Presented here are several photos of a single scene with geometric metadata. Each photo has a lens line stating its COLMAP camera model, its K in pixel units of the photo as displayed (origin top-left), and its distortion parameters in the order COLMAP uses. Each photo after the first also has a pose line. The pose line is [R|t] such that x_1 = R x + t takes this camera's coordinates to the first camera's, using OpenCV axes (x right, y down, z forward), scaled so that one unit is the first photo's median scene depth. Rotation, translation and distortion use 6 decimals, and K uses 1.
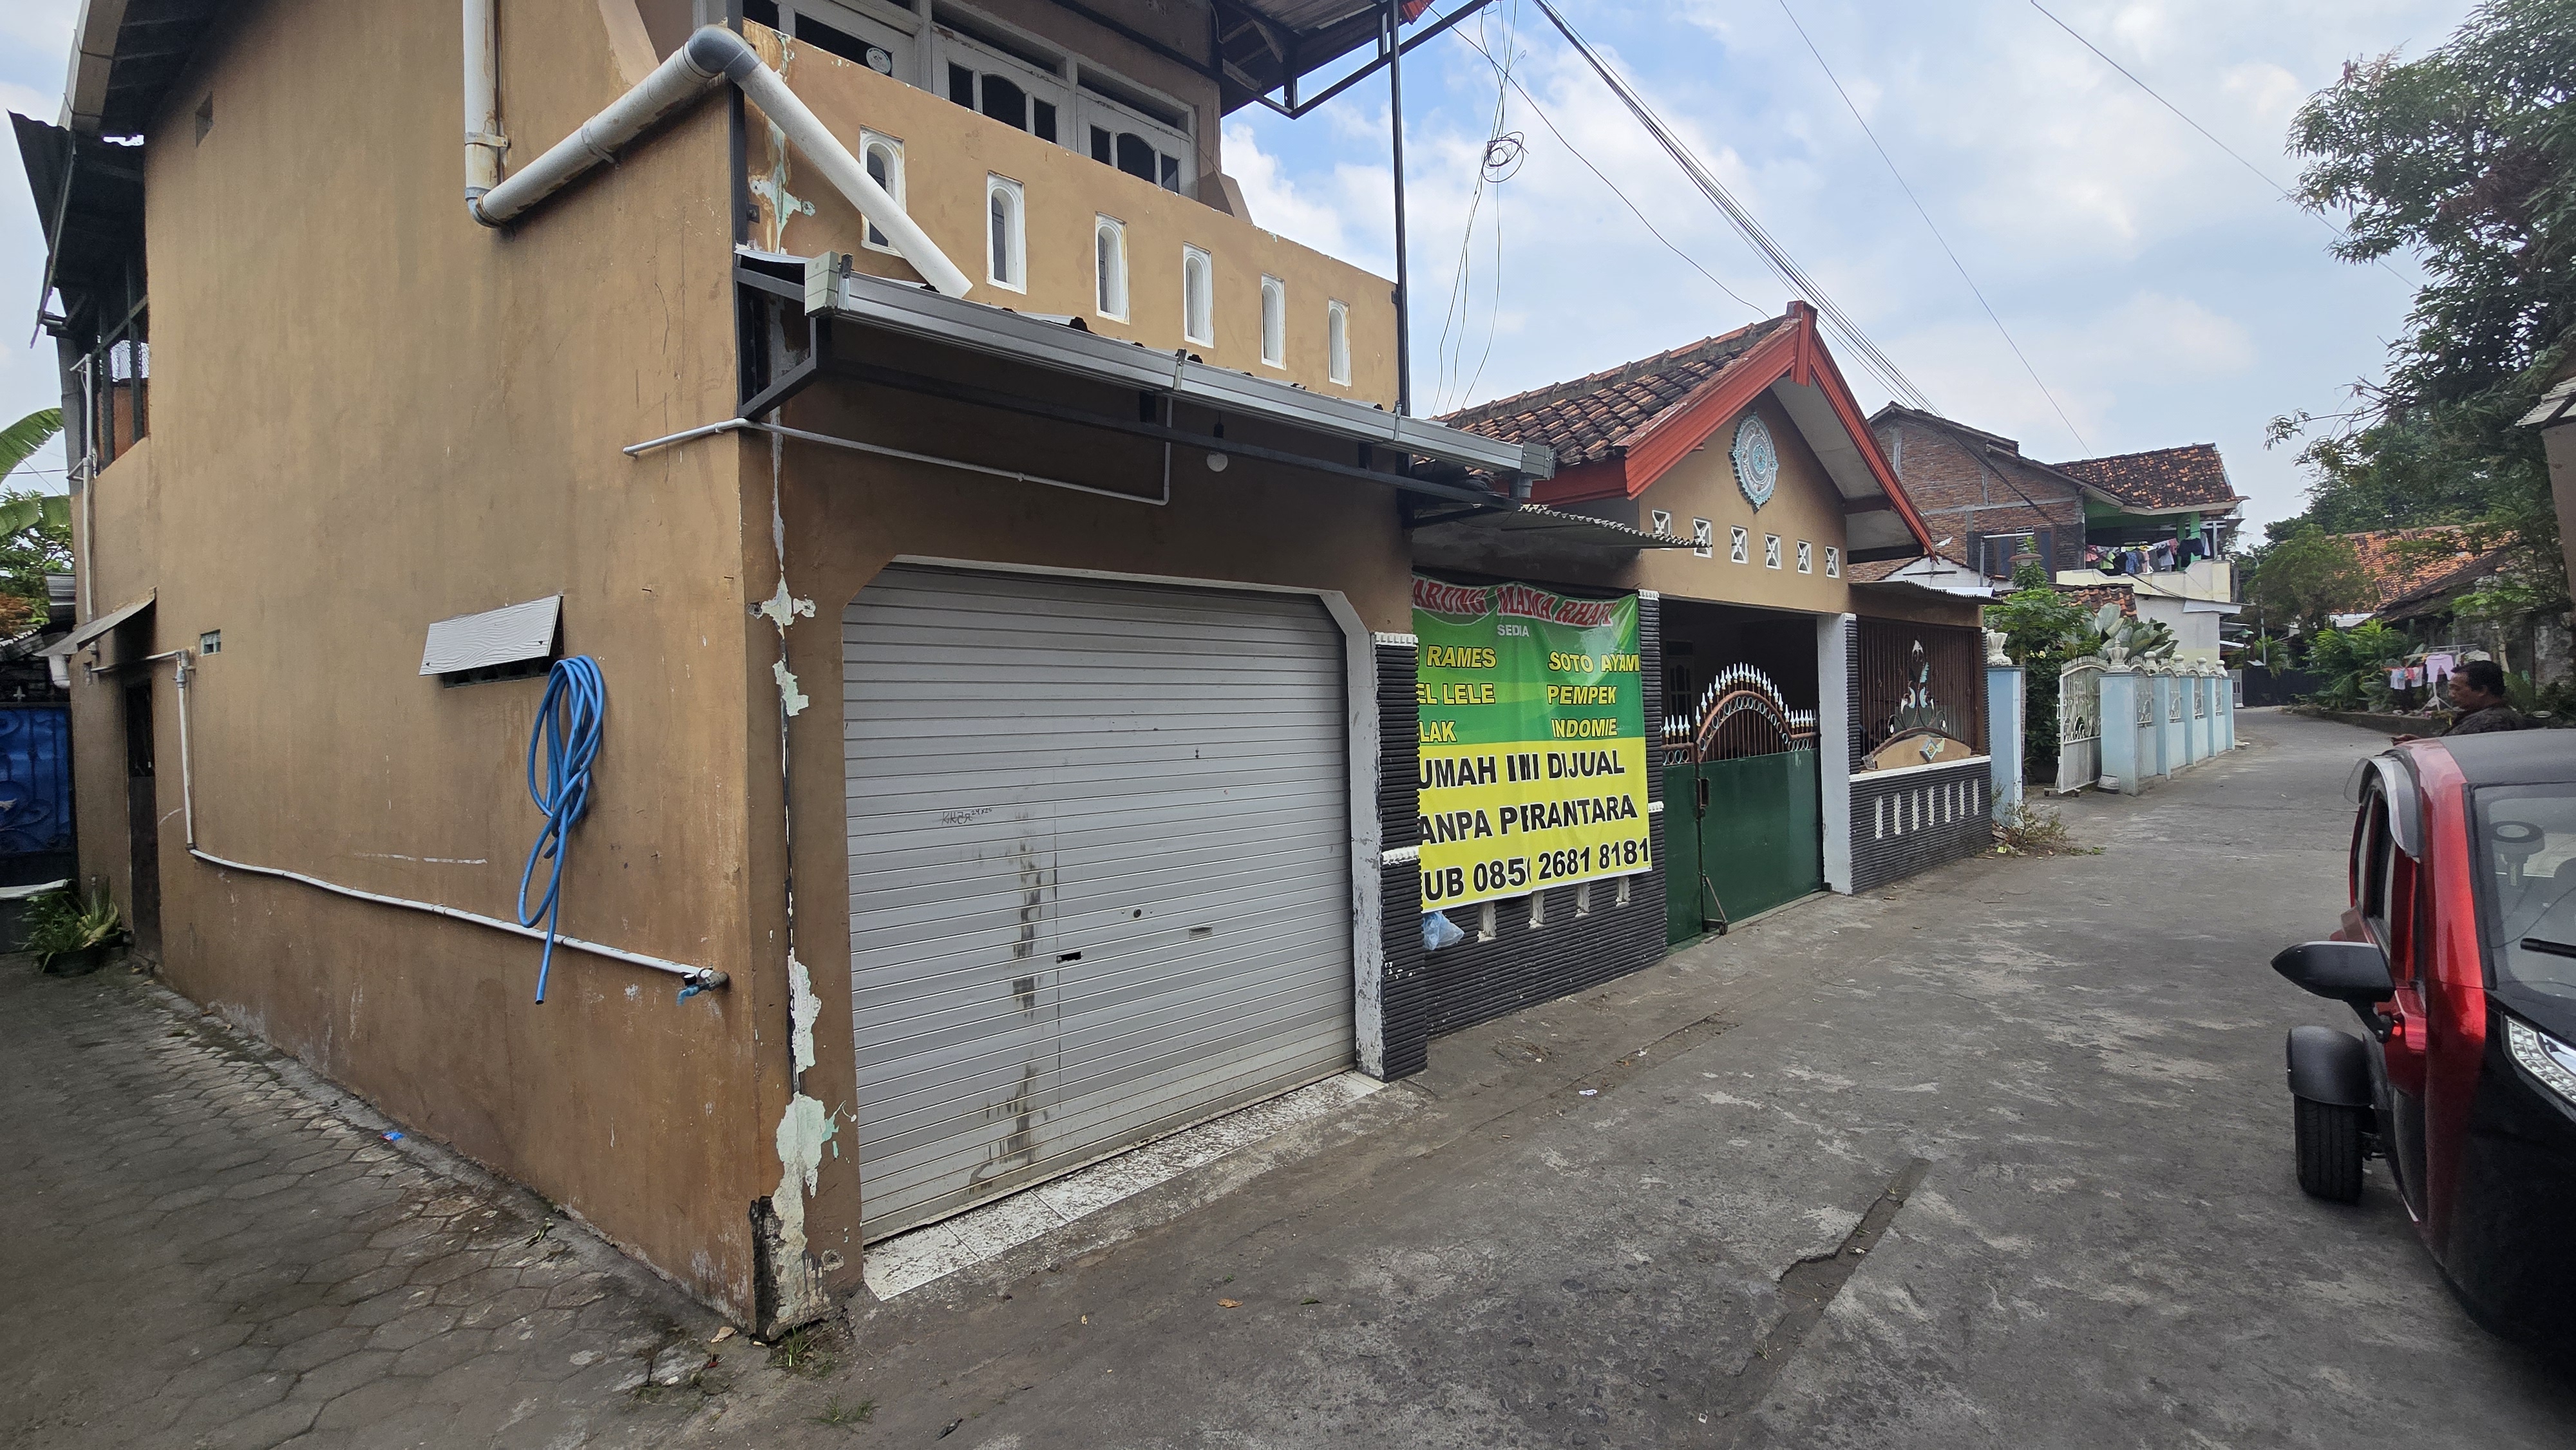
lens RADIAL K [[1038.2, 0, 1281.4], [0, 1038.2, 702.2], [0, 0, 1]] dist [0.007617, 0.000297]
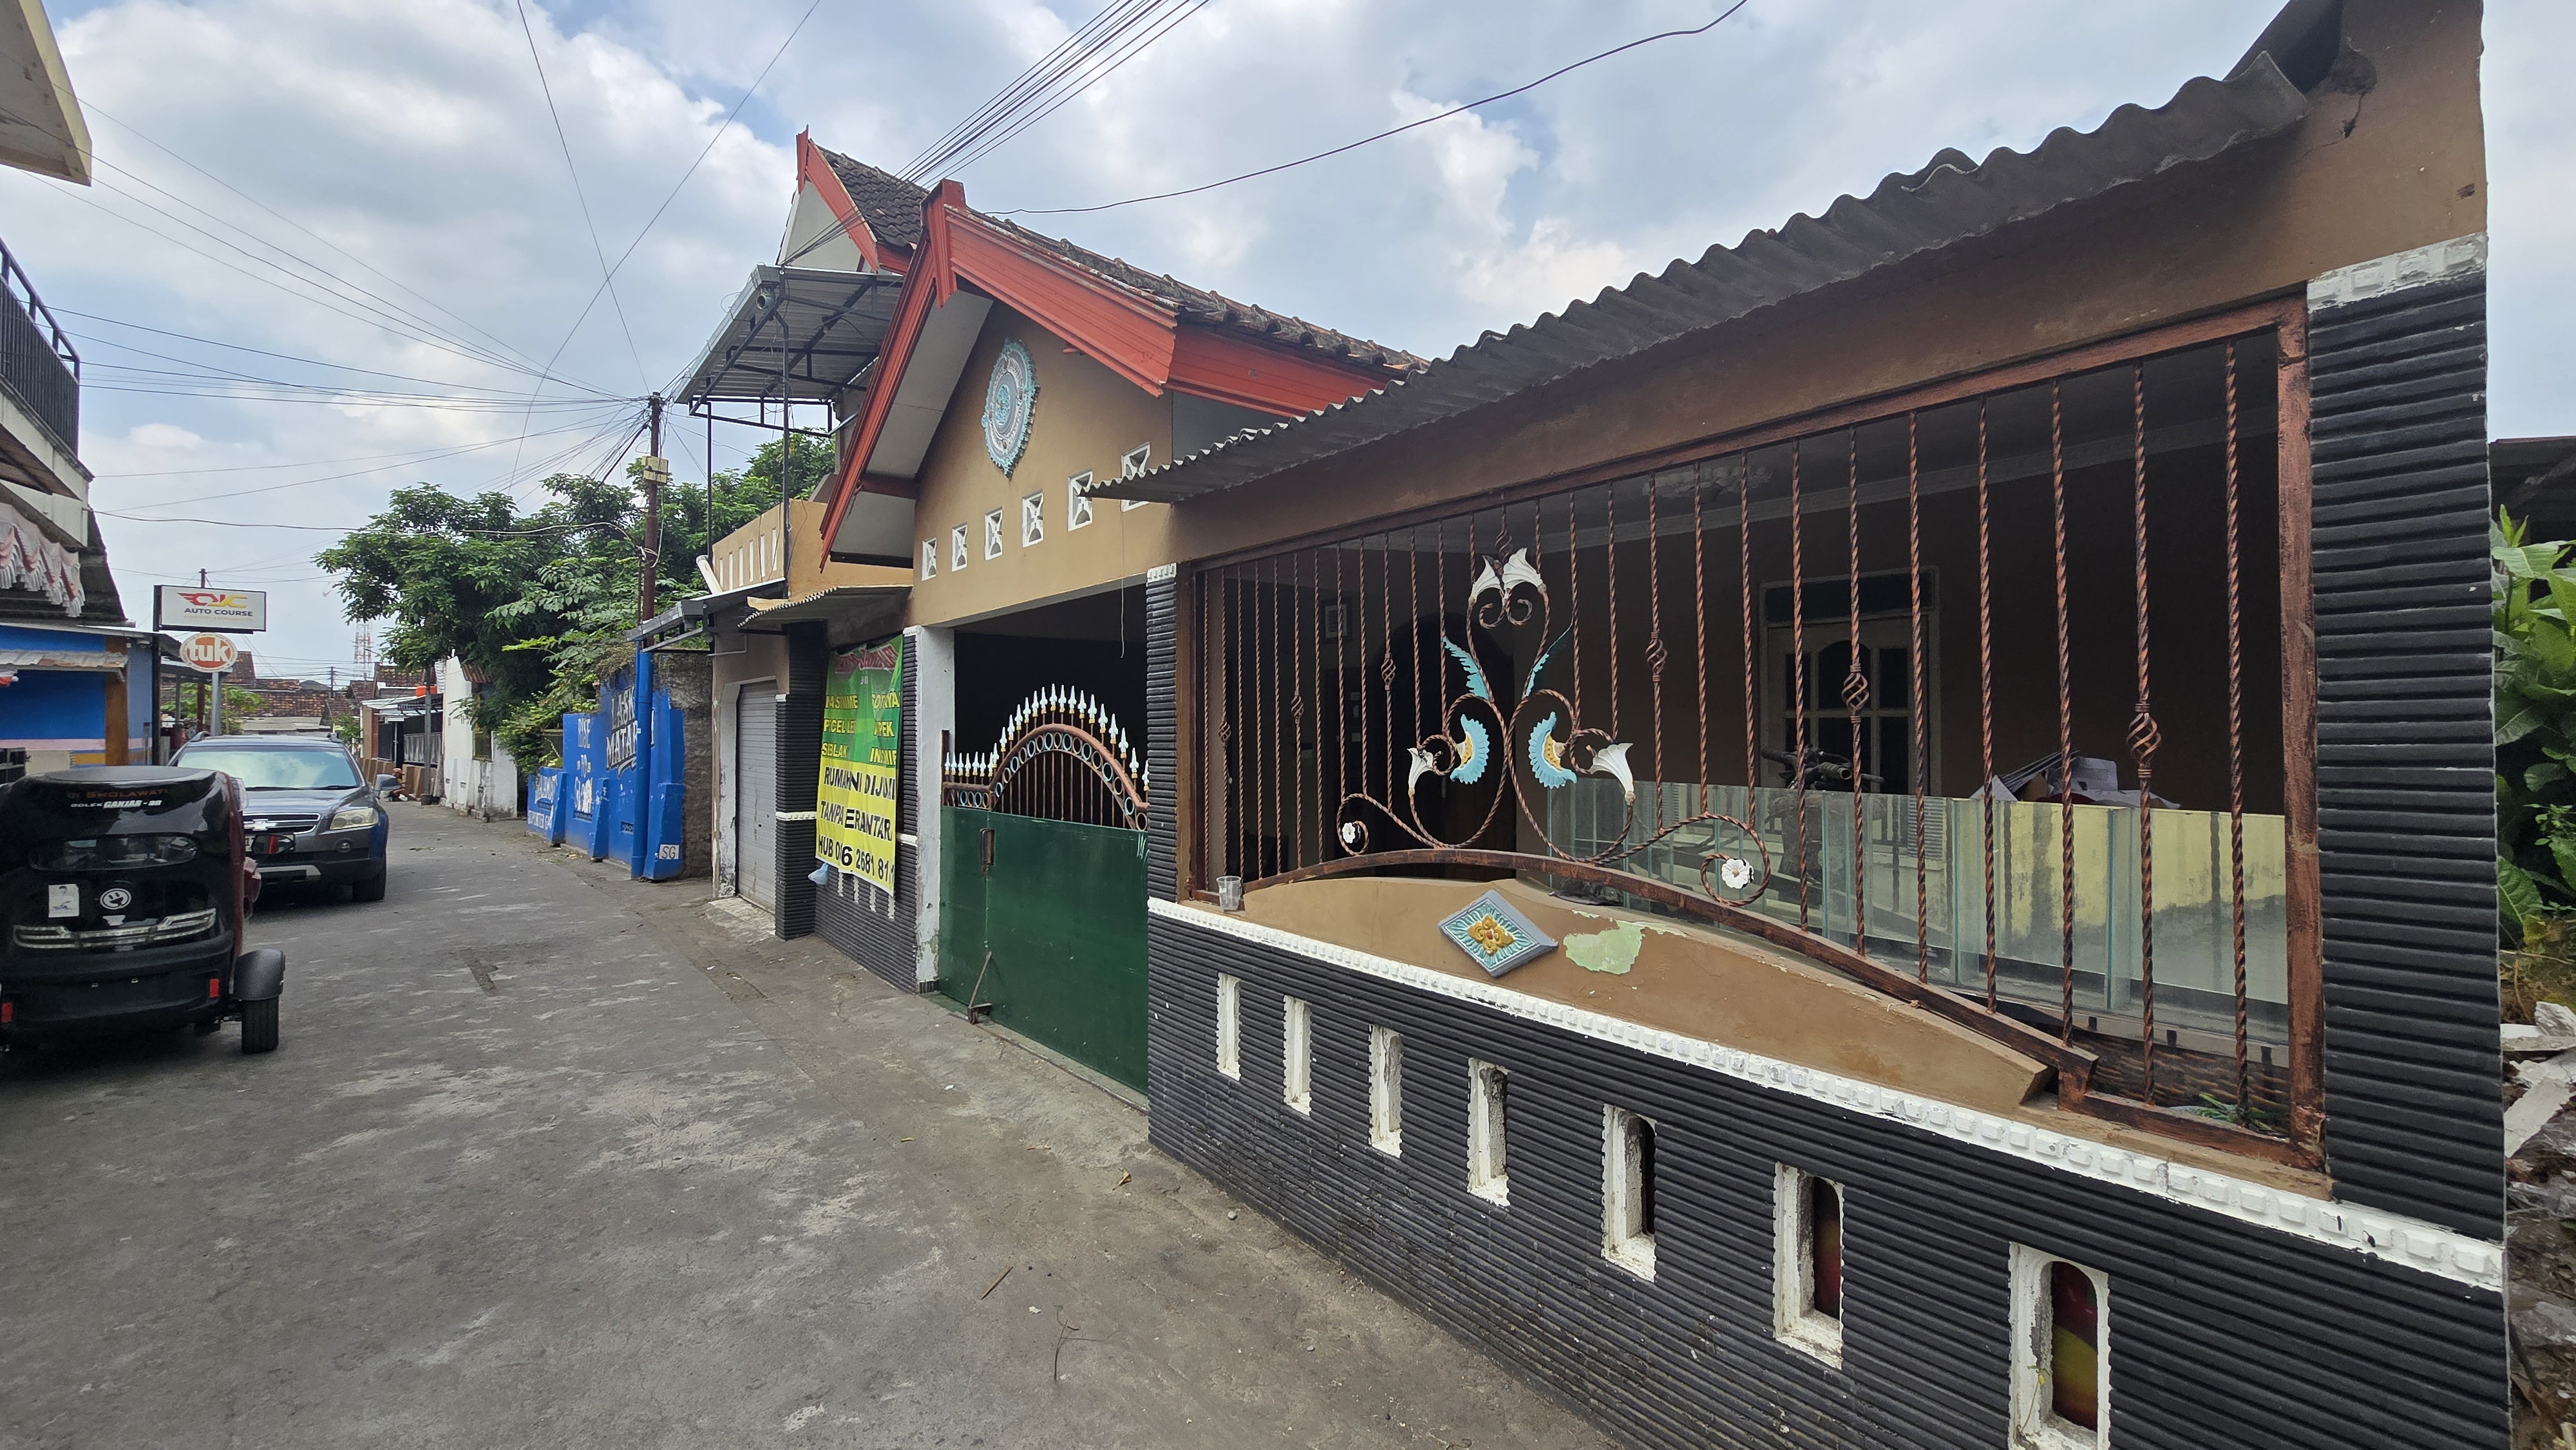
lens RADIAL K [[1038.2, 0, 1286.7], [0, 1038.2, 712.7], [0, 0, 1]] dist [0.007617, 0.000297]
pose [[-0.067232, -0.003054, -0.997733, 1.372339], [-0.003518, 0.999990, -0.002824, -0.021896], [0.997731, 0.003321, -0.067242, 1.471156]]
